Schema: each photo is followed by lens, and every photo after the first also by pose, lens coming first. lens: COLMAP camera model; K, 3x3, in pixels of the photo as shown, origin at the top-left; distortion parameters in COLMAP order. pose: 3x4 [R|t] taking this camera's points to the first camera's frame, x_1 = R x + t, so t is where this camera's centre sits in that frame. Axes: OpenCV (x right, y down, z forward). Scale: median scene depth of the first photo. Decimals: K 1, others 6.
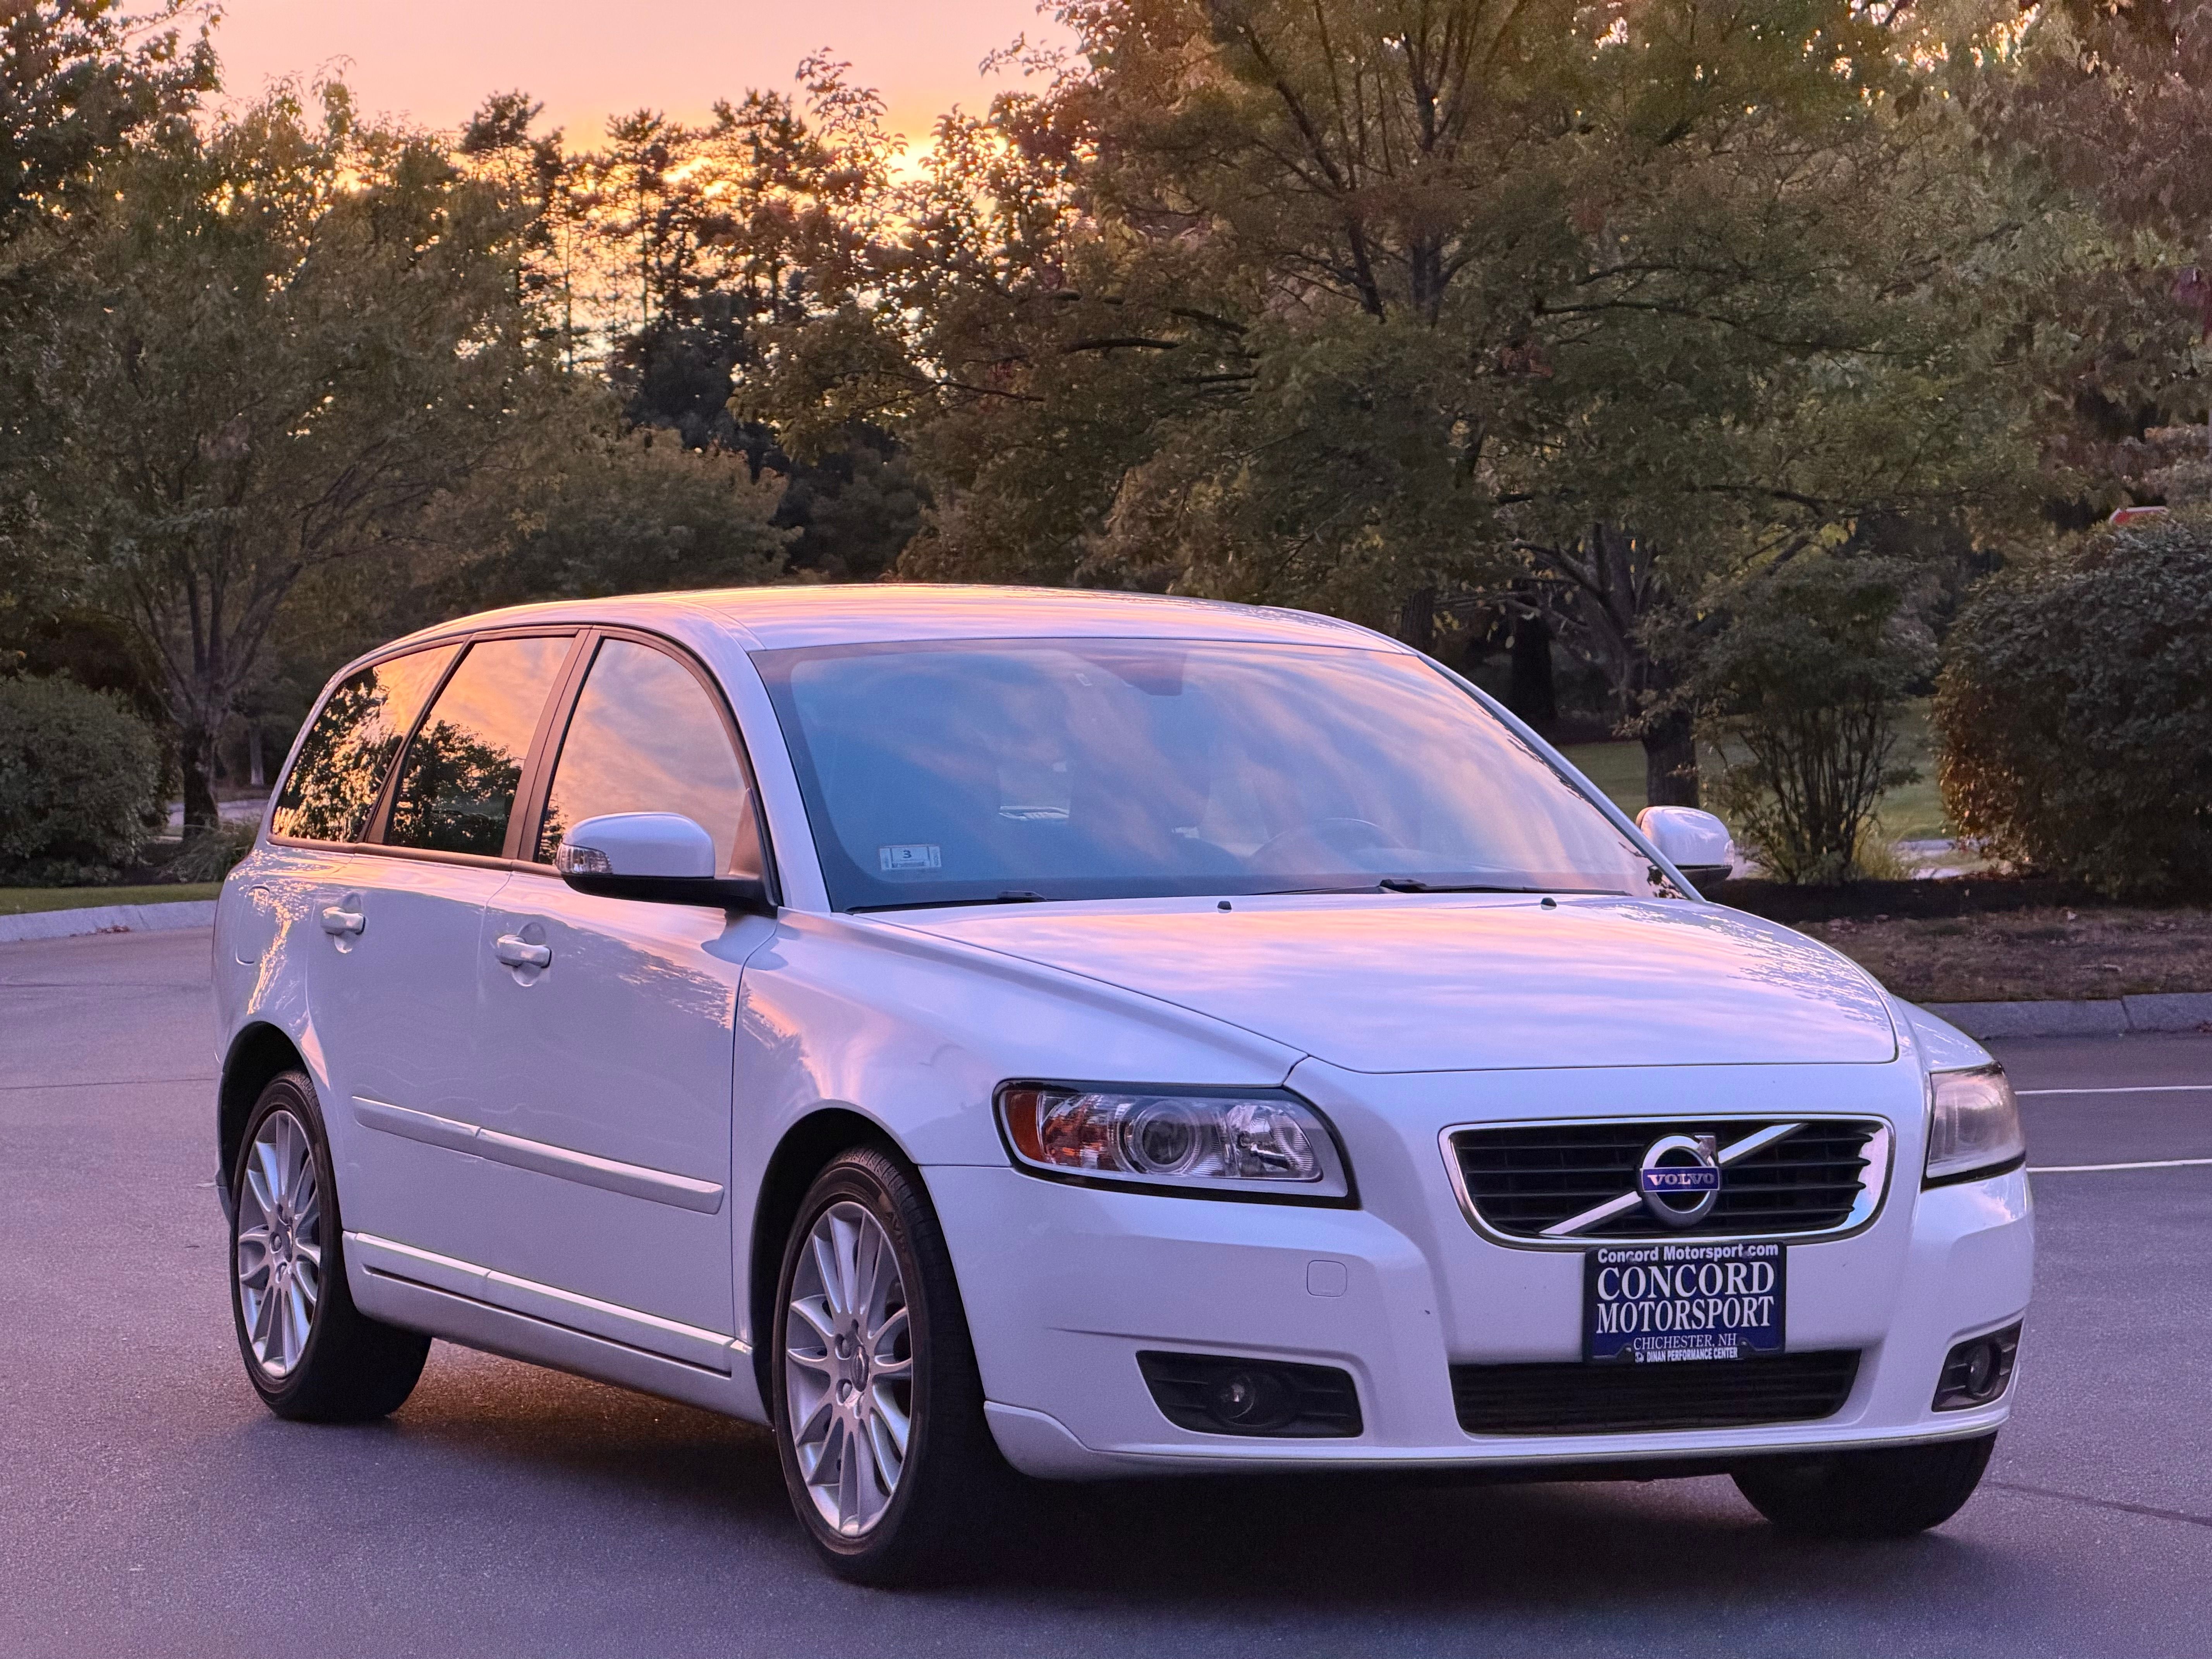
lens RADIAL K [[6705.2, 0, 1106.0], [0, 6705.2, 829.5], [0, 0, 1]] dist [0.234334, -0.301393]
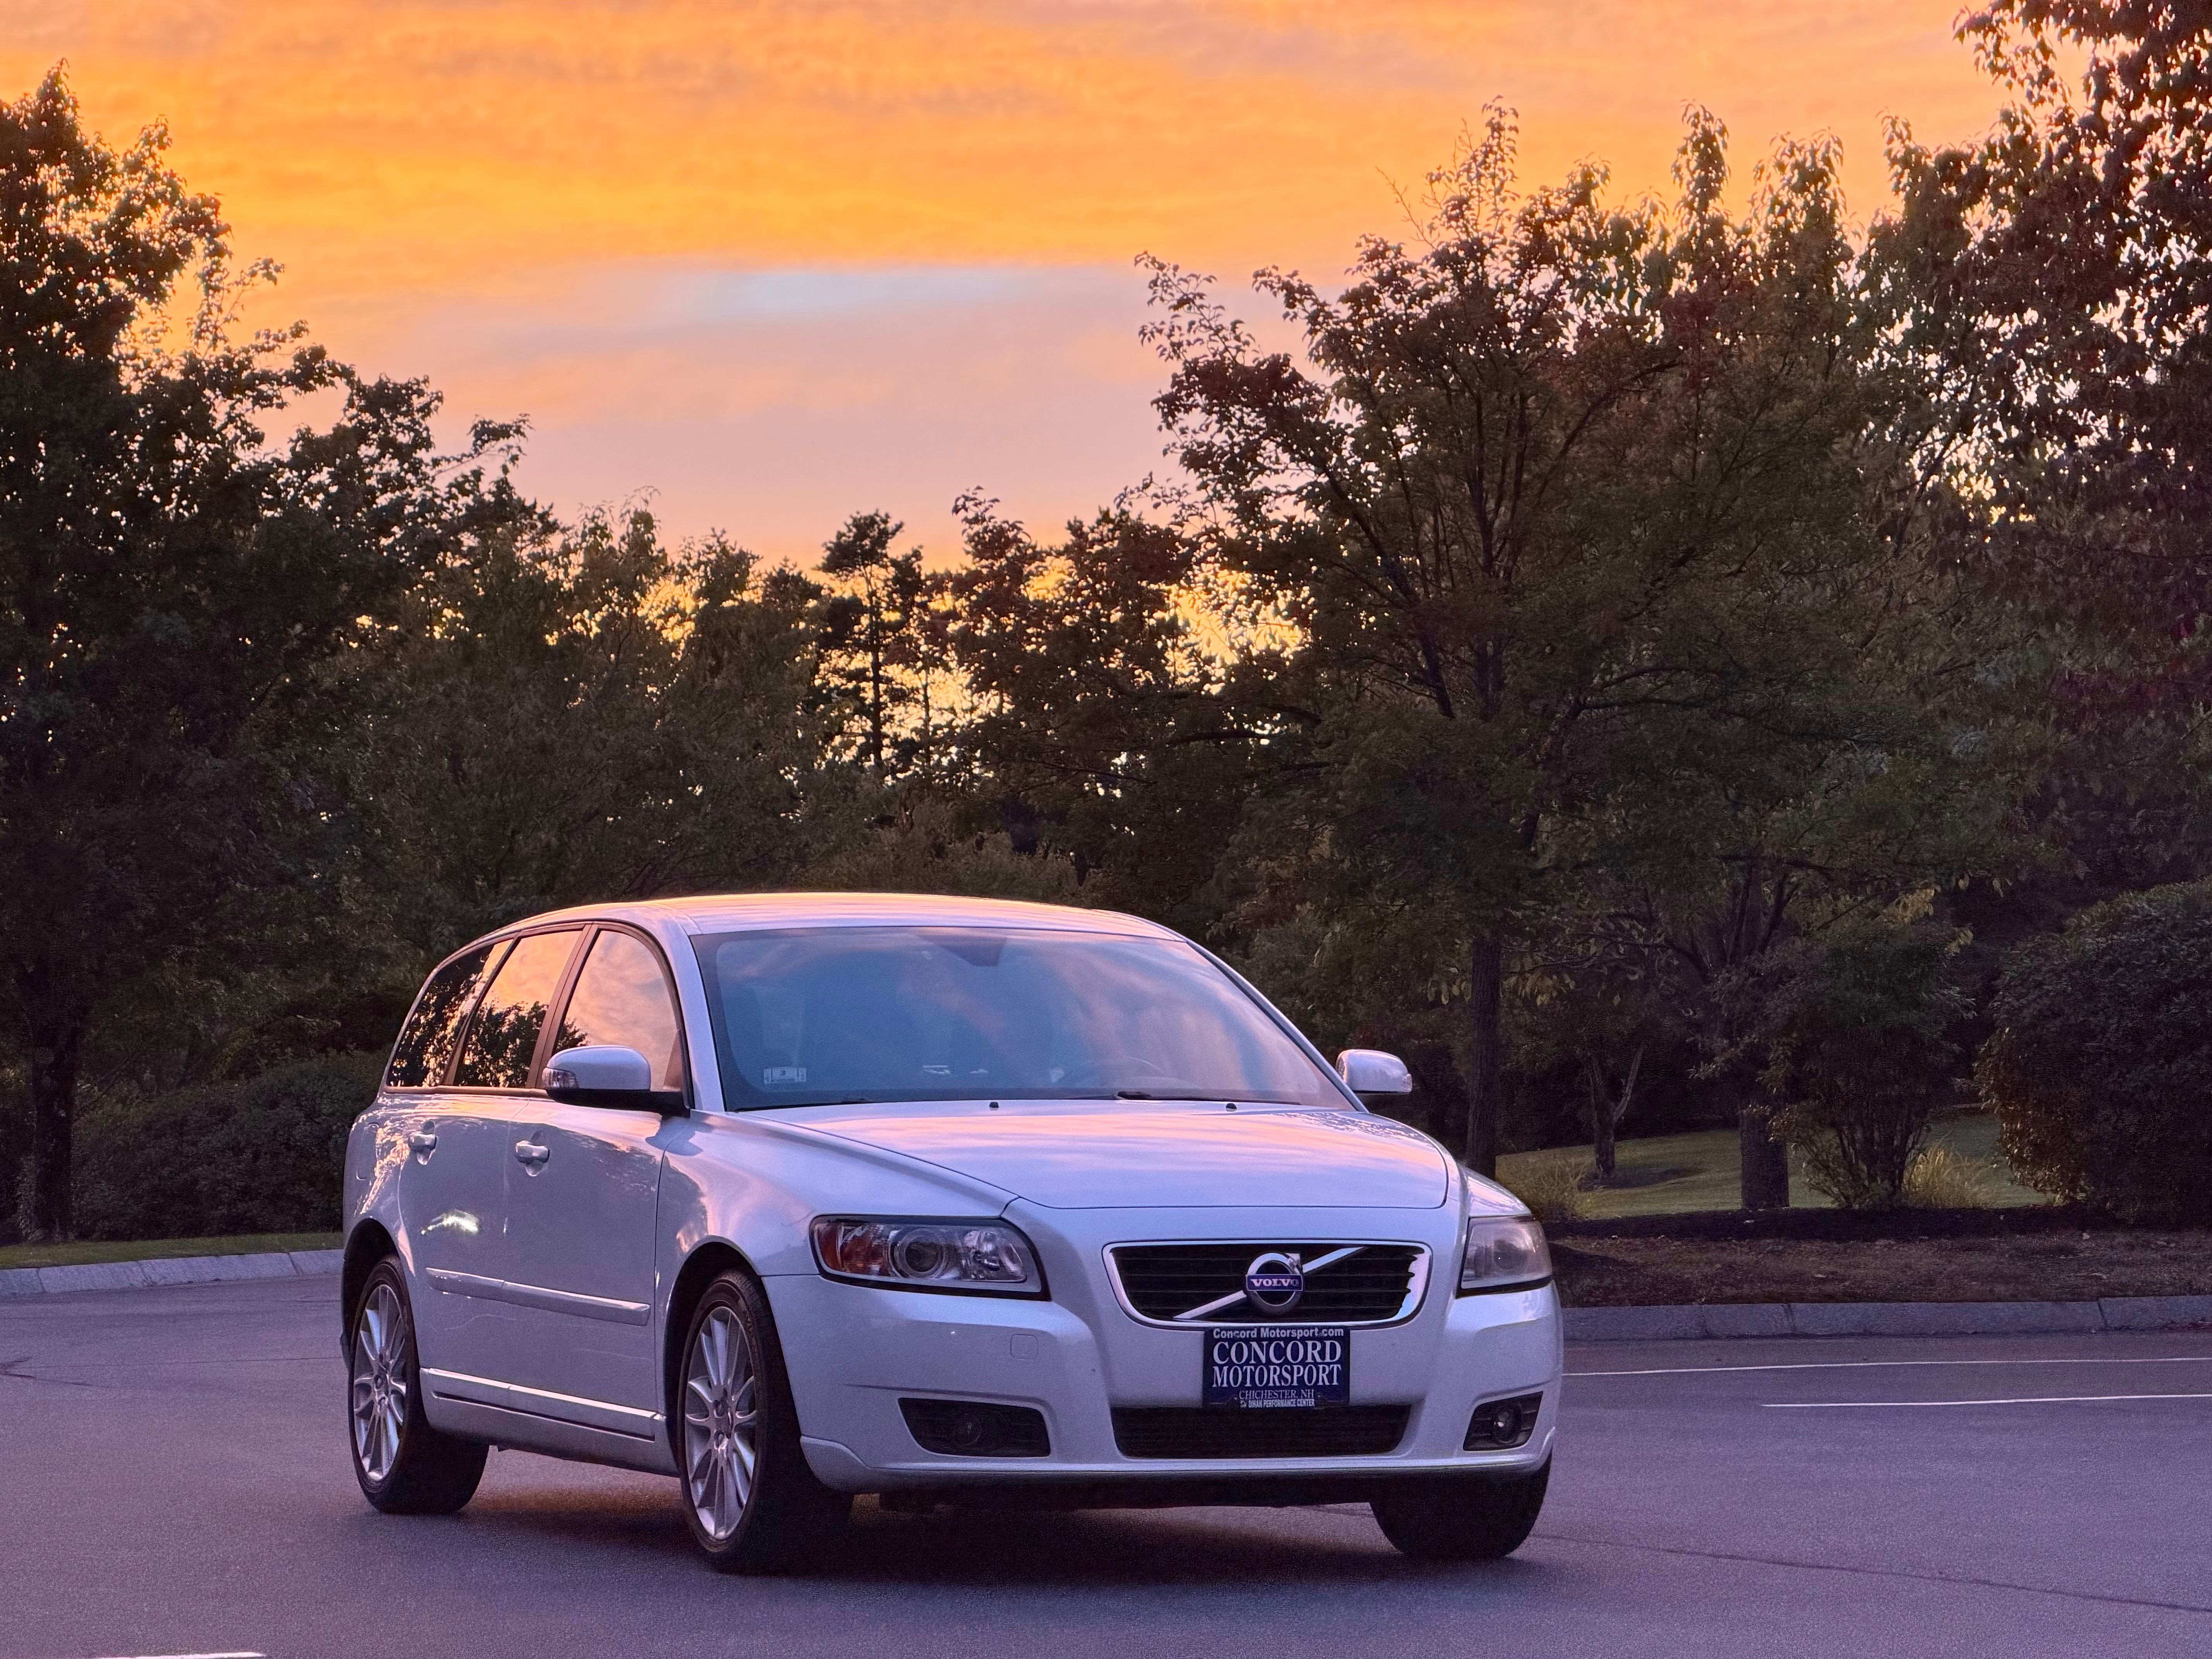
lens RADIAL K [[6705.2, 0, 1106.0], [0, 6705.2, 829.5], [0, 0, 1]] dist [0.234334, -0.301393]
pose [[0.998345, -0.002069, -0.057478, 0.115474], [-0.001447, 0.998132, -0.061078, 0.037285], [0.057497, 0.061060, 0.996477, -0.399163]]
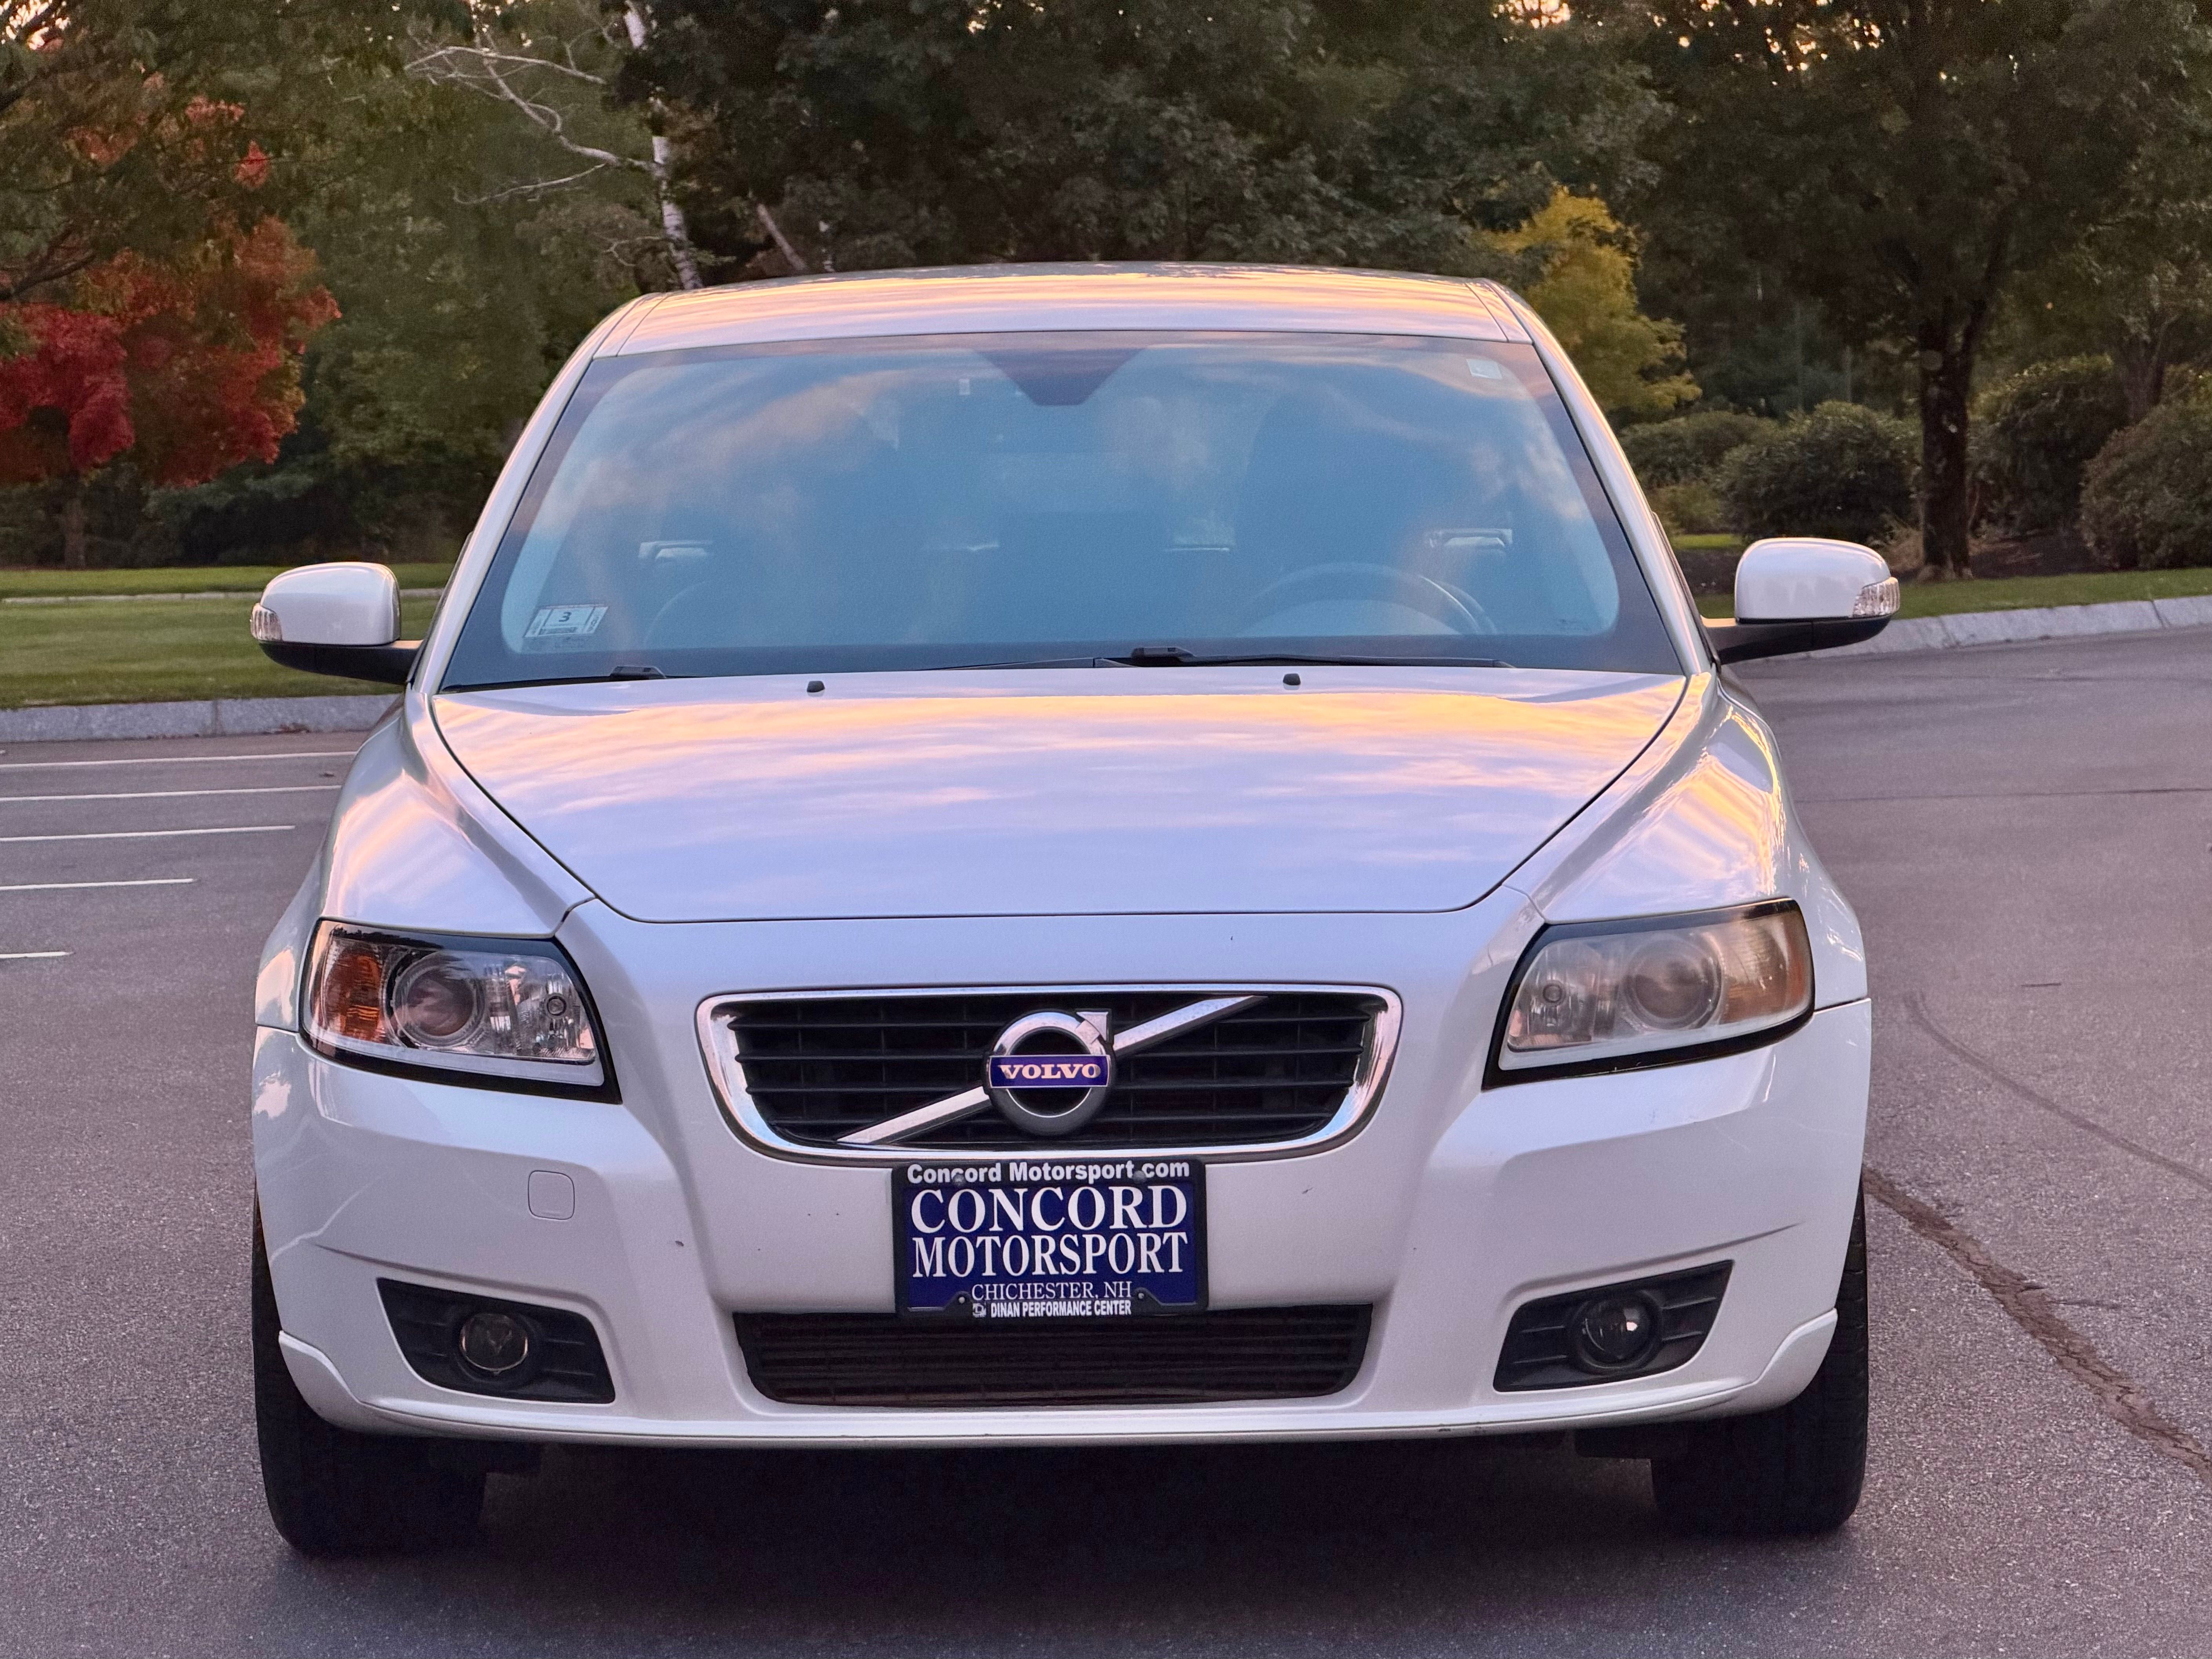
lens RADIAL K [[6705.2, 0, 1106.0], [0, 6705.2, 829.5], [0, 0, 1]] dist [0.234334, -0.301393]
pose [[0.903077, 0.011483, -0.429326, 0.353458], [0.010664, 0.998735, 0.049145, -0.009159], [0.429347, -0.048960, 0.901811, 0.295498]]
